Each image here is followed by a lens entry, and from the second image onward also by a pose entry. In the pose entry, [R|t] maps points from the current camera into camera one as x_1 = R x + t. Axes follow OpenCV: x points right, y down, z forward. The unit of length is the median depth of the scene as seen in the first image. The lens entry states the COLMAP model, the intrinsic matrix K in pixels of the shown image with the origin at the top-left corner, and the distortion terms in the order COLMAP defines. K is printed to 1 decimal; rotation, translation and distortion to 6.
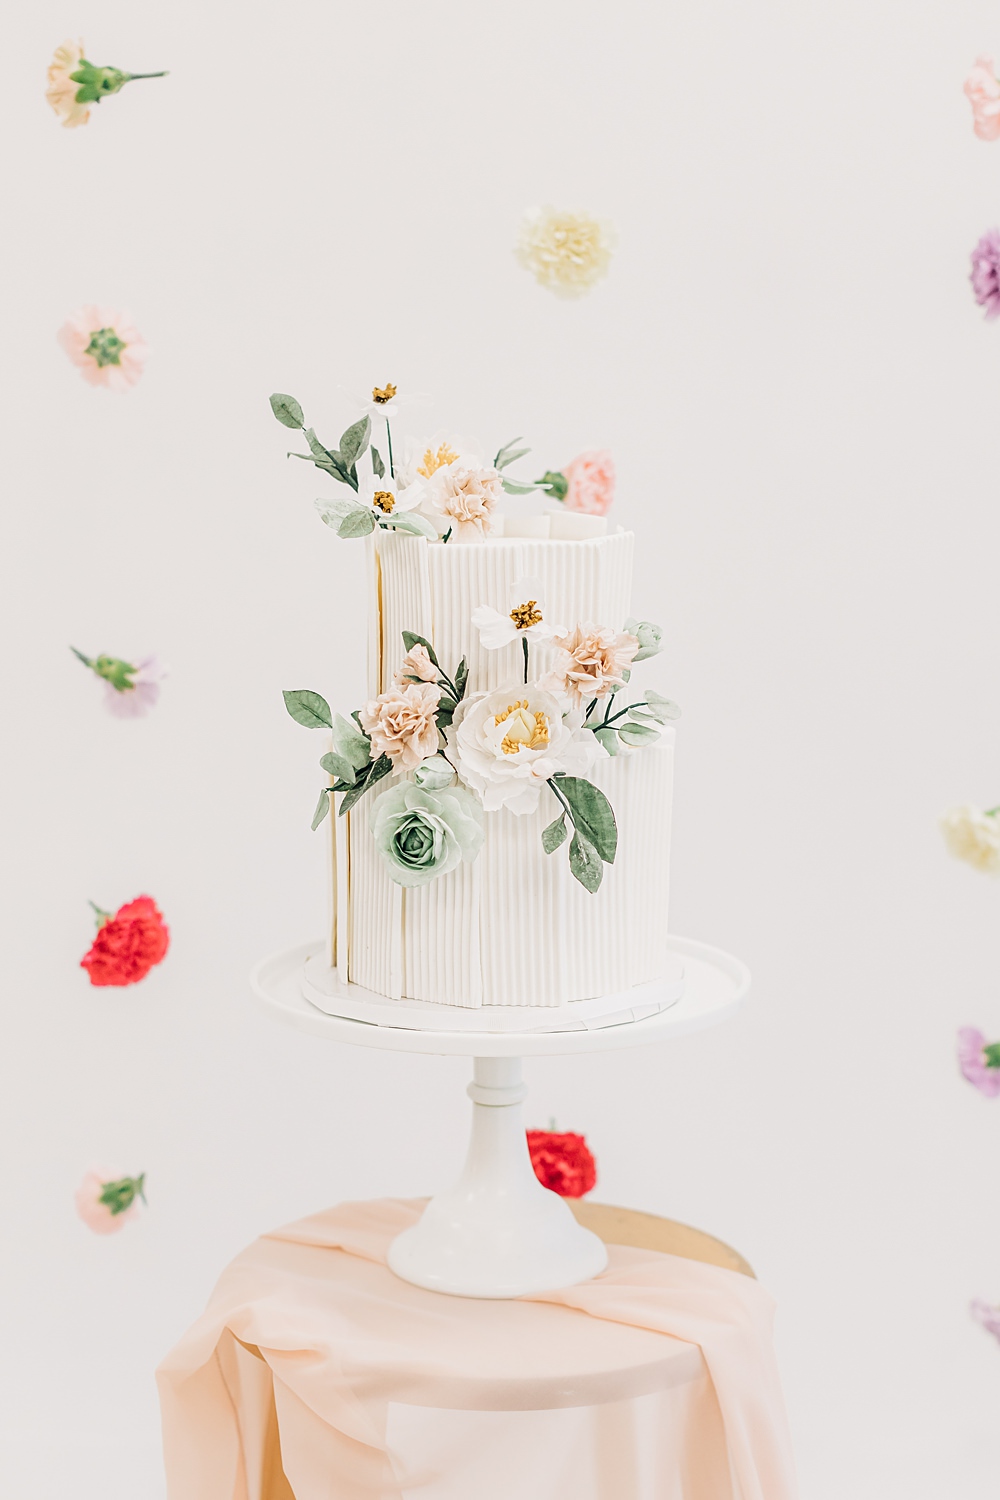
lens RADIAL K [[2902.0, 0, 499.2], [0, 2902.0, 816.9], [0, 0, 1]] dist [-0.003975, -0.093446]
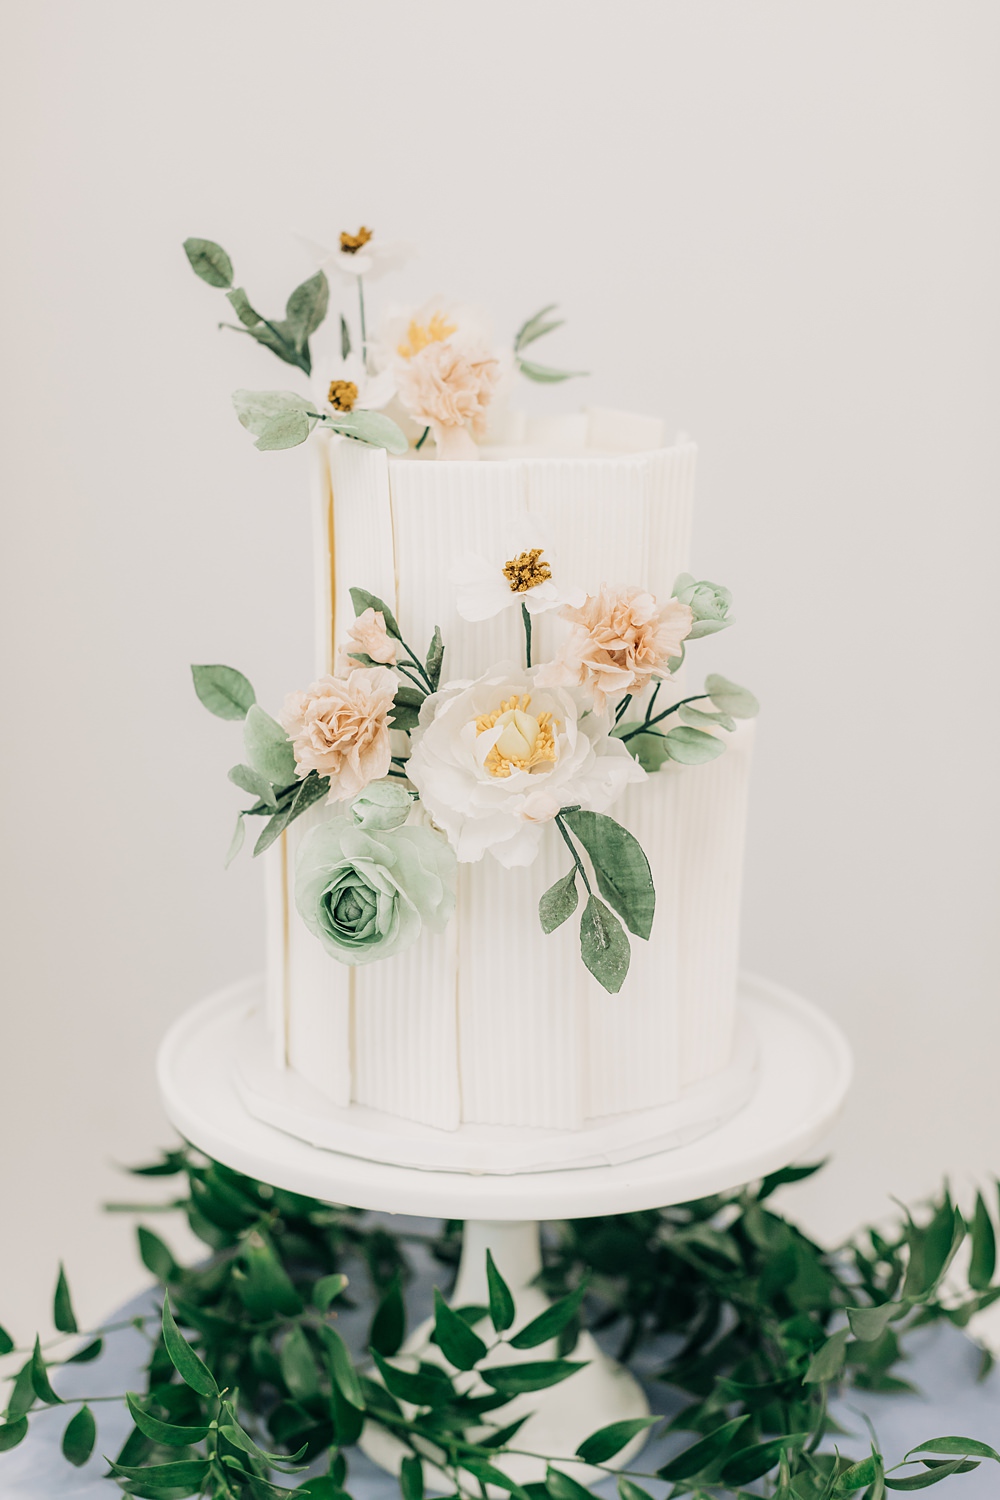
lens RADIAL K [[2269.4, 0, 500.0], [0, 2269.4, 750.0], [0, 0, 1]] dist [0.009215, 0.016387]
pose [[0.996804, 0.023510, -0.076352, 0.043830], [-0.018838, 0.997939, 0.061340, -0.059538], [0.077636, -0.059706, 0.995192, 0.469815]]
